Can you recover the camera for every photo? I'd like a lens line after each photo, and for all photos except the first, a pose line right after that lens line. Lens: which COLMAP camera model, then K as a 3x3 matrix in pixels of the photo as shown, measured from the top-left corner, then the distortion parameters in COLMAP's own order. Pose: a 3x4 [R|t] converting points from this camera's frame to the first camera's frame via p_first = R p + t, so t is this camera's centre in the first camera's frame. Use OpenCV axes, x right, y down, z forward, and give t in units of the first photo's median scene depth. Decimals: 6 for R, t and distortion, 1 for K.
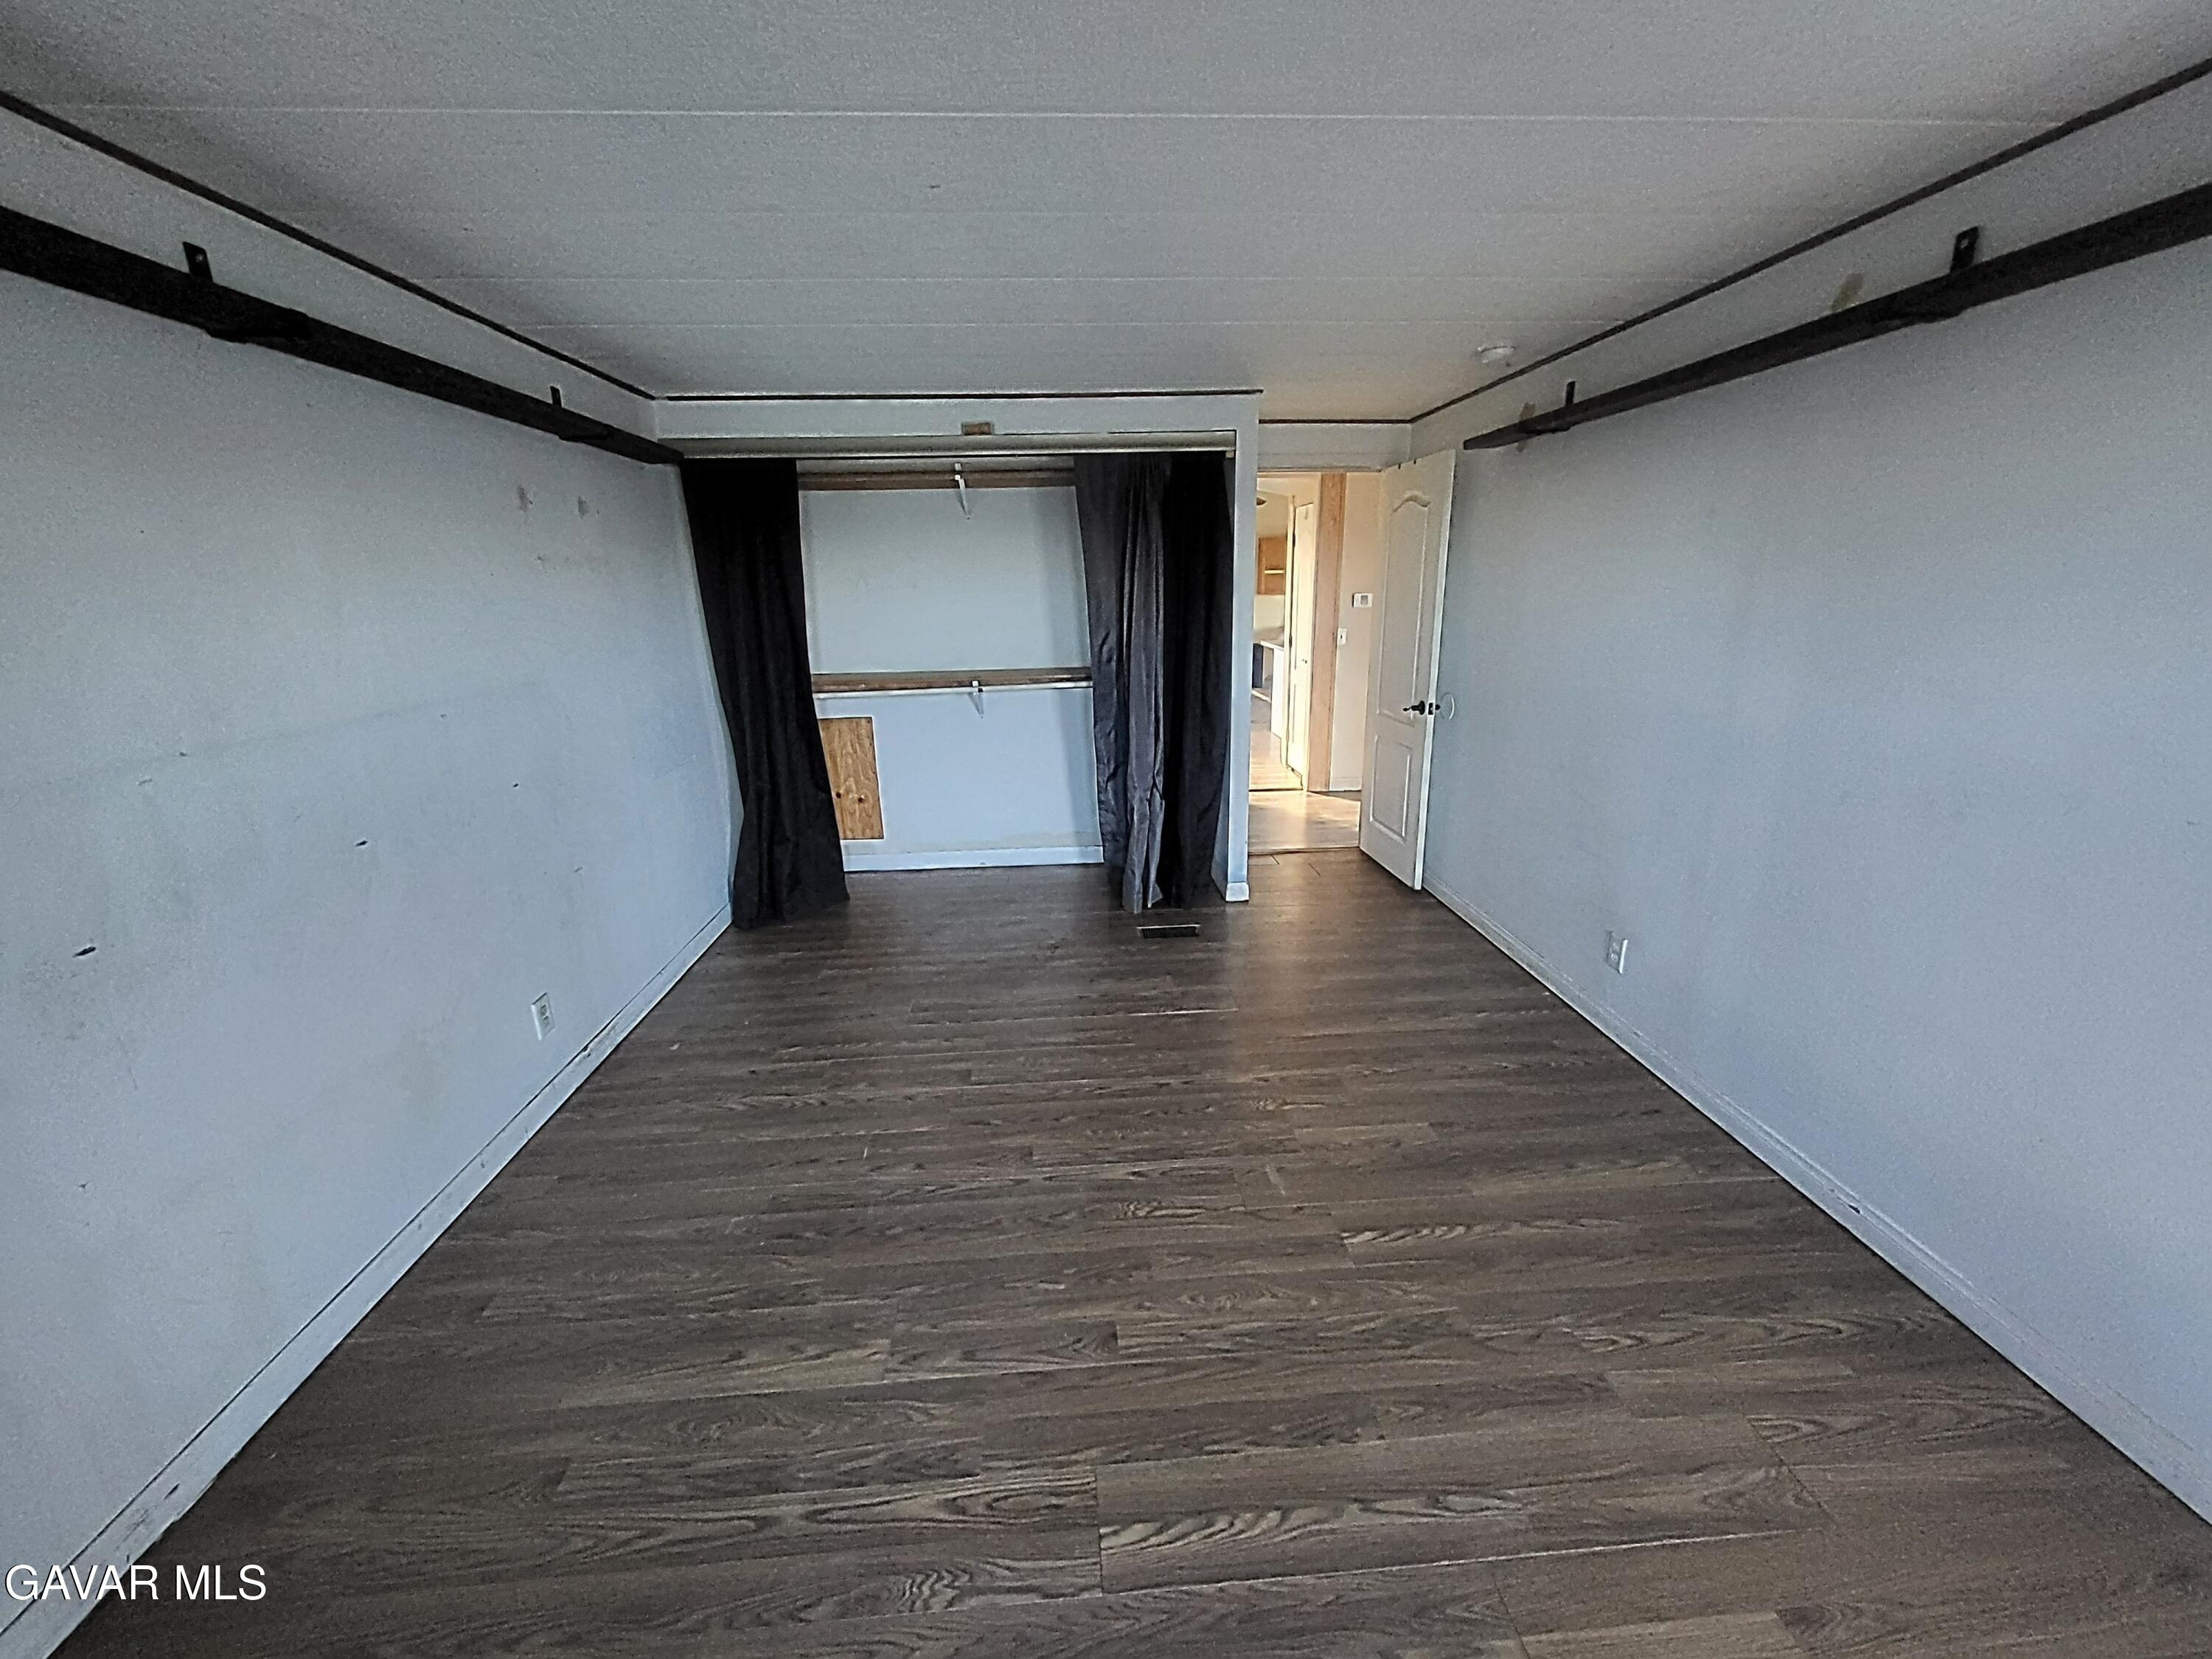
lens RADIAL K [[857.9, 0, 1112.8], [0, 857.9, 820.2], [0, 0, 1]] dist [-0.000315, -0.000463]
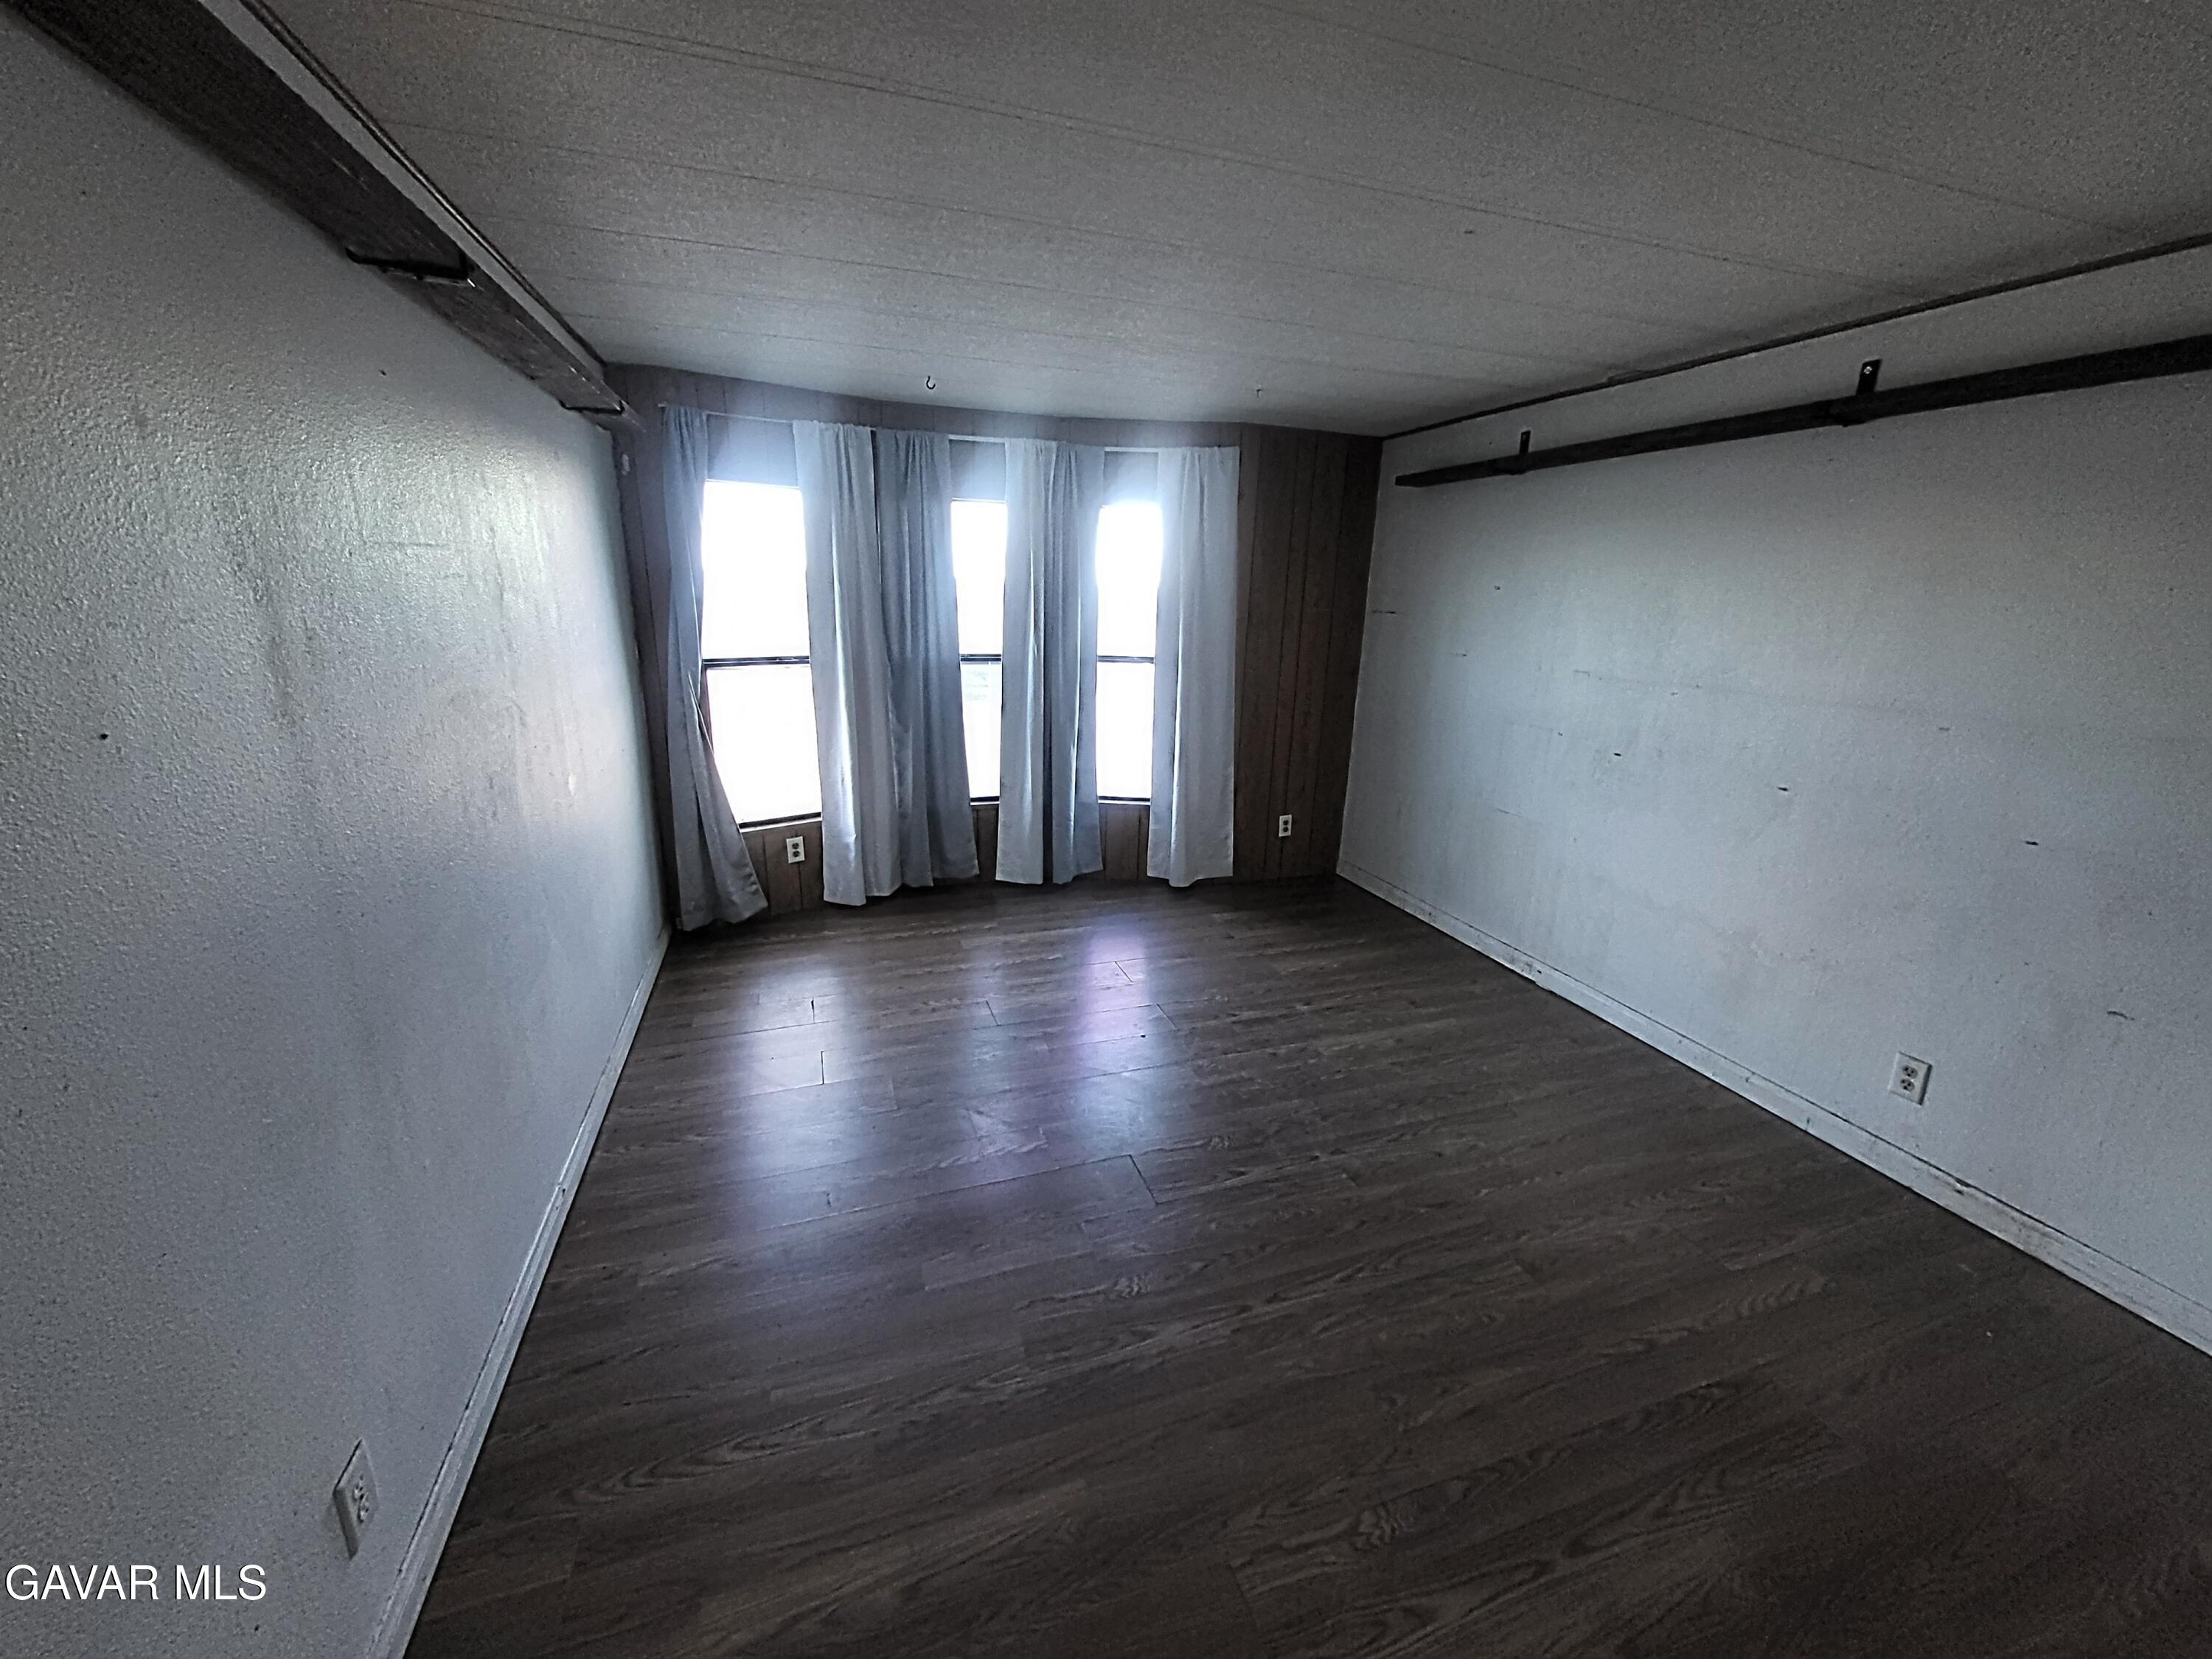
lens RADIAL K [[857.9, 0, 1112.8], [0, 857.9, 820.2], [0, 0, 1]] dist [-0.000315, -0.000463]
pose [[-0.966968, 0.045020, -0.250891, 0.481174], [-0.089663, 0.861300, 0.500123, -0.515872], [0.238608, 0.506099, -0.828812, 1.926348]]
